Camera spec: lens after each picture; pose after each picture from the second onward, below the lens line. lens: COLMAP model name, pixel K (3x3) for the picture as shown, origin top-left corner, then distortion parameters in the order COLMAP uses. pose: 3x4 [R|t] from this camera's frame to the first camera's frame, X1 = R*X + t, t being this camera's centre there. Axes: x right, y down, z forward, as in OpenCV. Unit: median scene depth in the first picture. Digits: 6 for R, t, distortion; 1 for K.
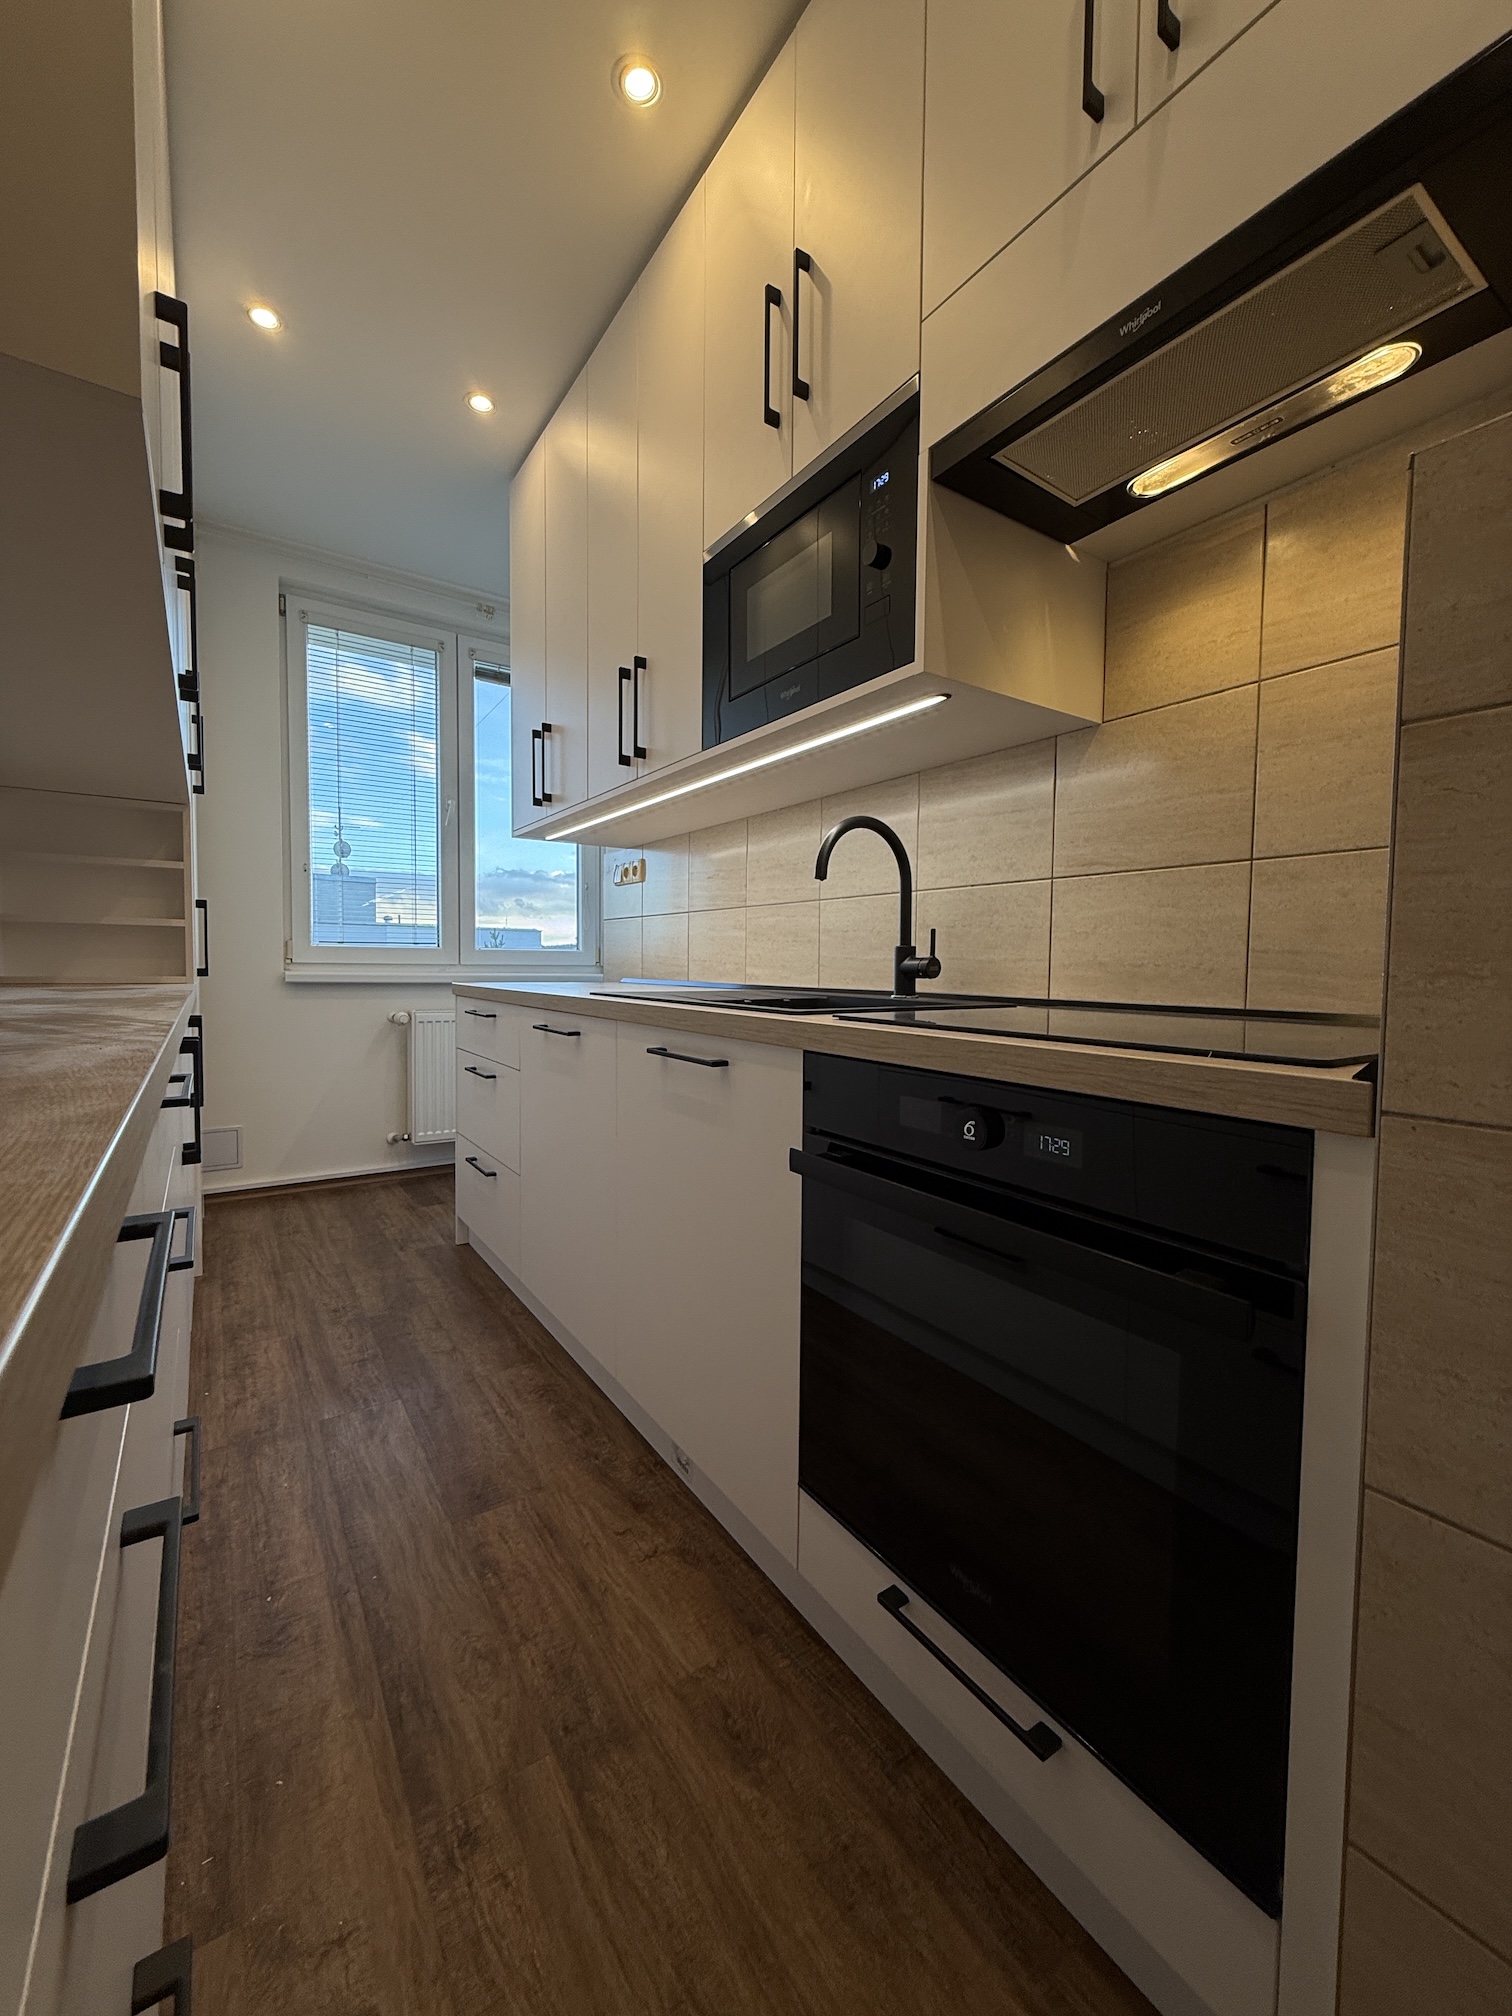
lens RADIAL K [[802.5, 0, 758.8], [0, 802.5, 1000.5], [0, 0, 1]] dist [-0.002361, 0.001092]
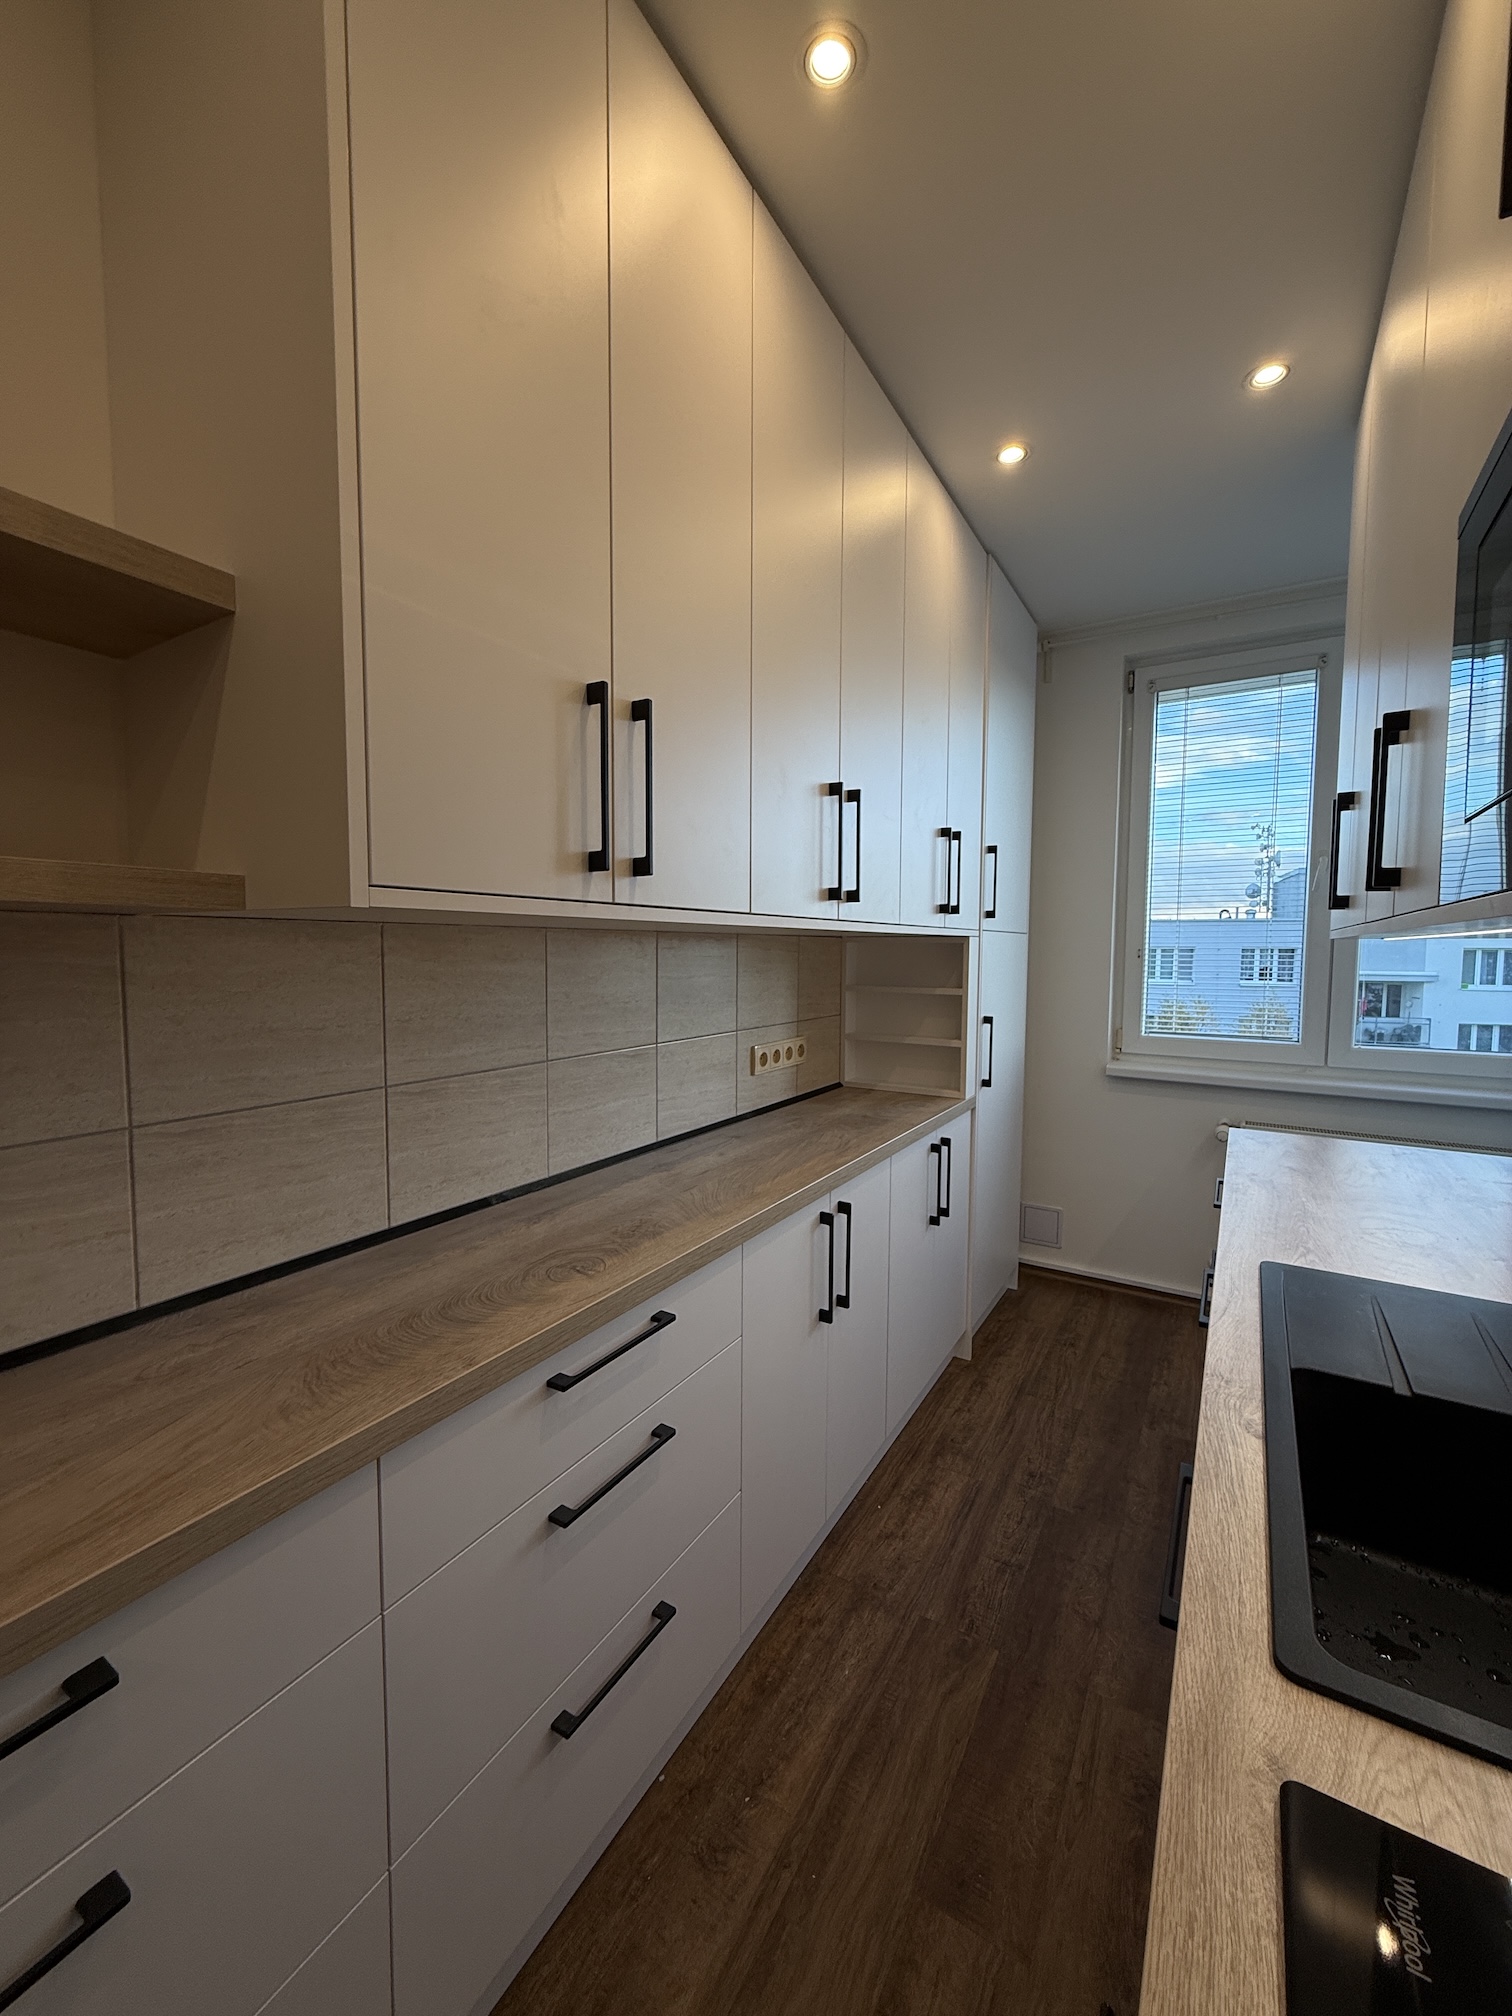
lens RADIAL K [[802.5, 0, 753.8], [0, 802.5, 1001.9], [0, 0, 1]] dist [-0.002361, 0.001092]
pose [[0.412348, 0.053242, -0.909469, 0.244016], [-0.043289, 0.998308, 0.038816, -0.282412], [0.909998, 0.023365, 0.413955, 0.440946]]
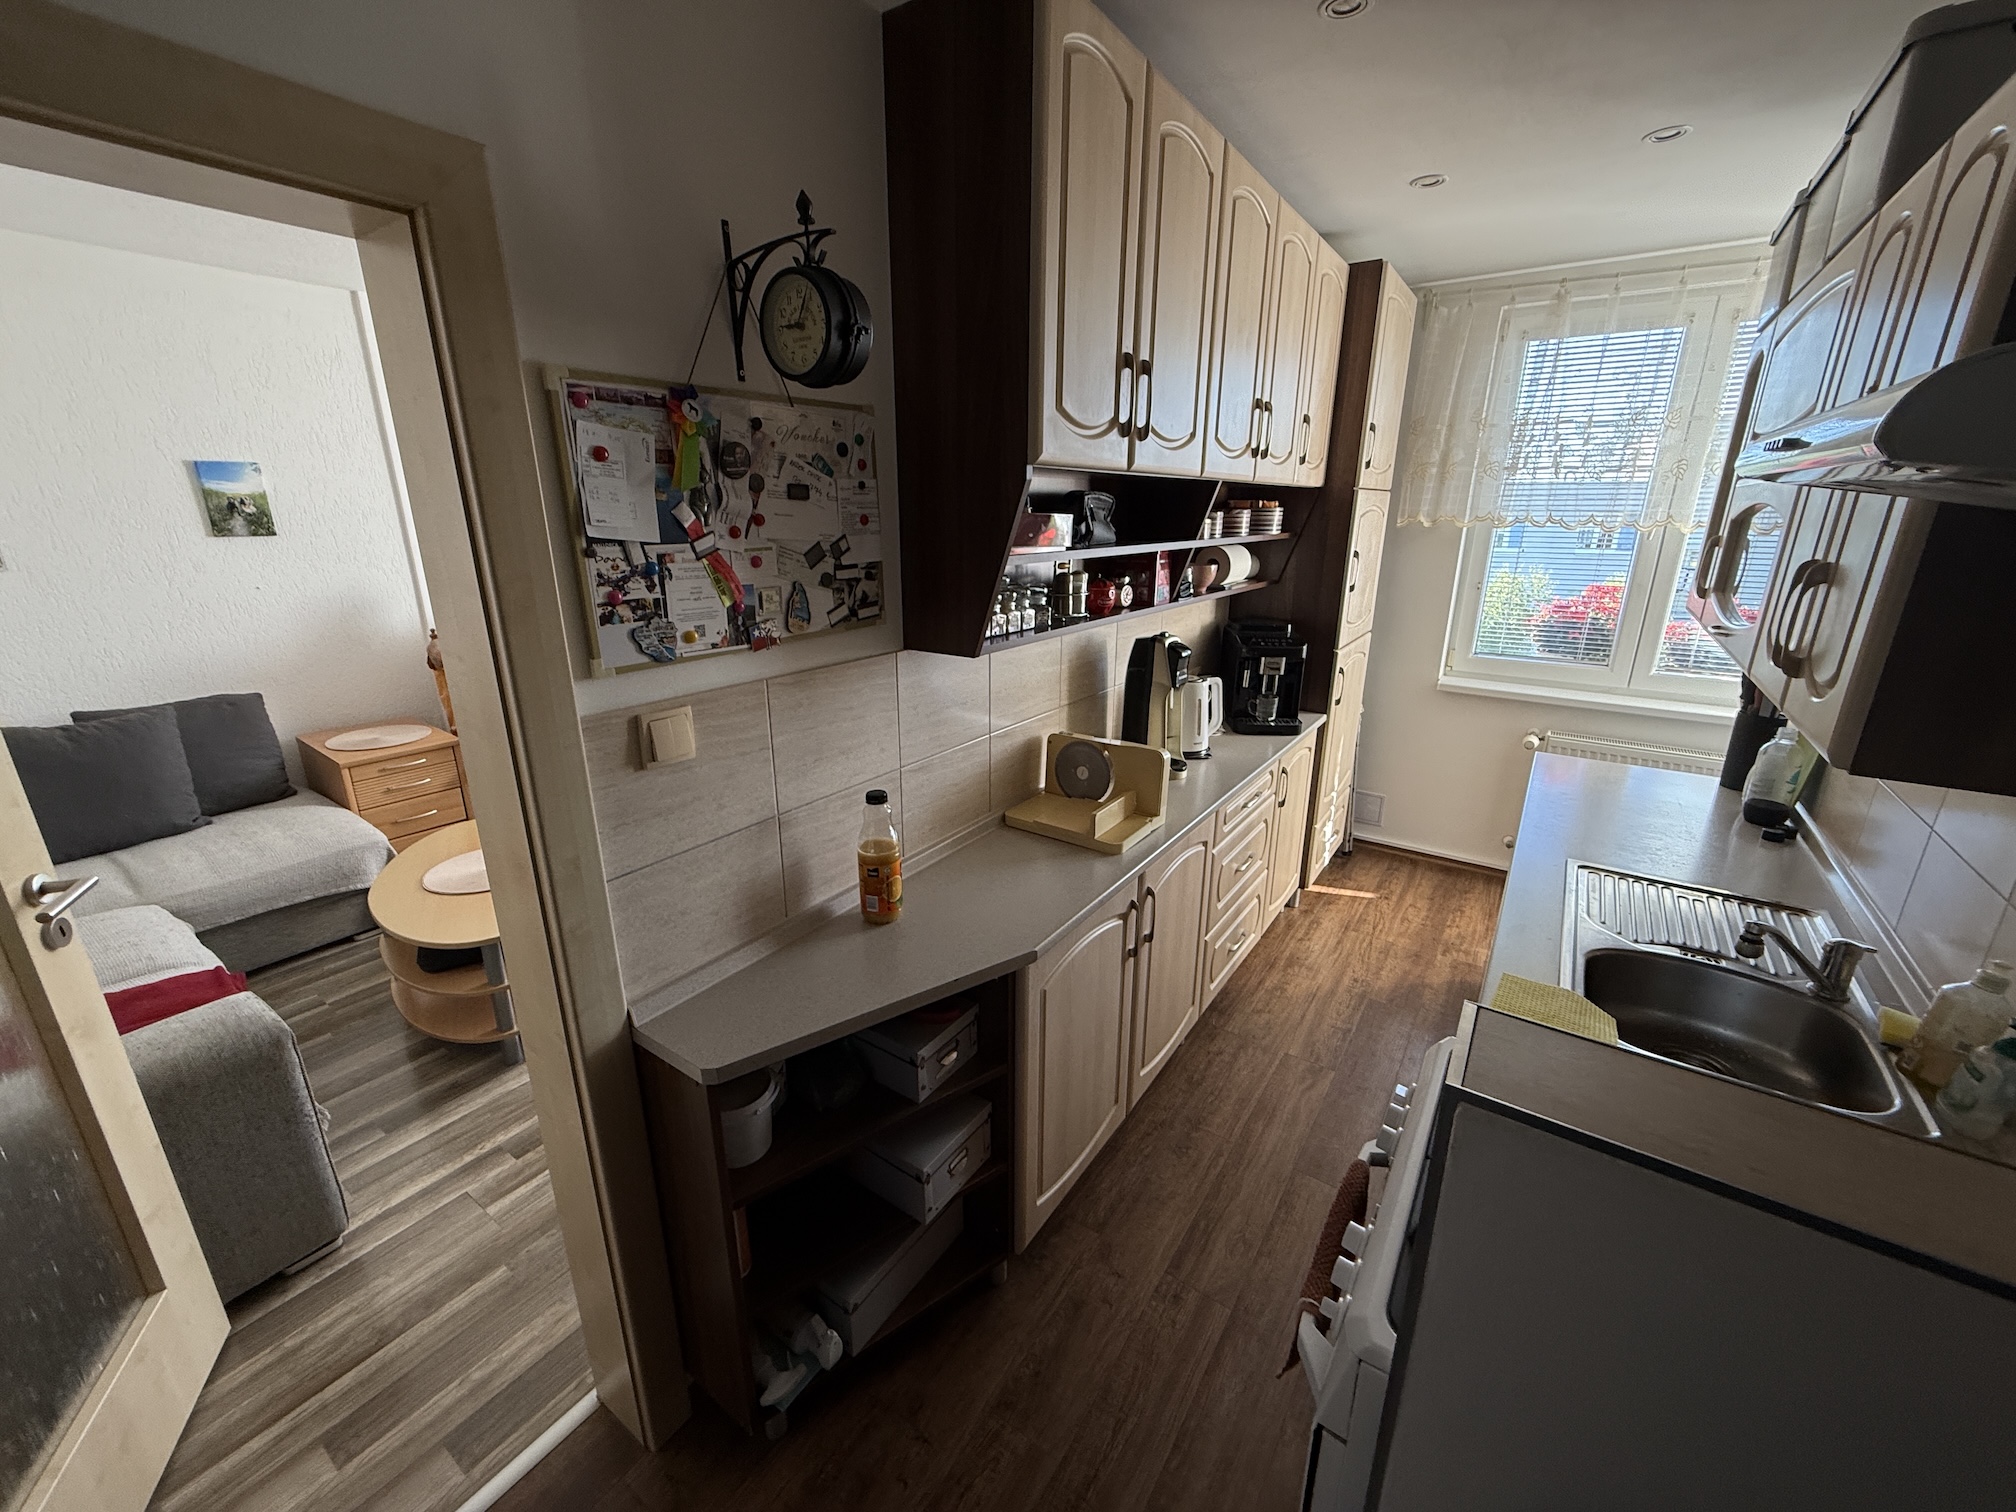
lens RADIAL K [[802.5, 0, 1002.5], [0, 802.5, 764.2], [0, 0, 1]] dist [-0.002361, 0.001092]
pose [[0.359754, 0.267086, -0.894004, 0.543961], [-0.038148, 0.961564, 0.271918, -0.454990], [0.932267, -0.063719, 0.356115, -0.020151]]
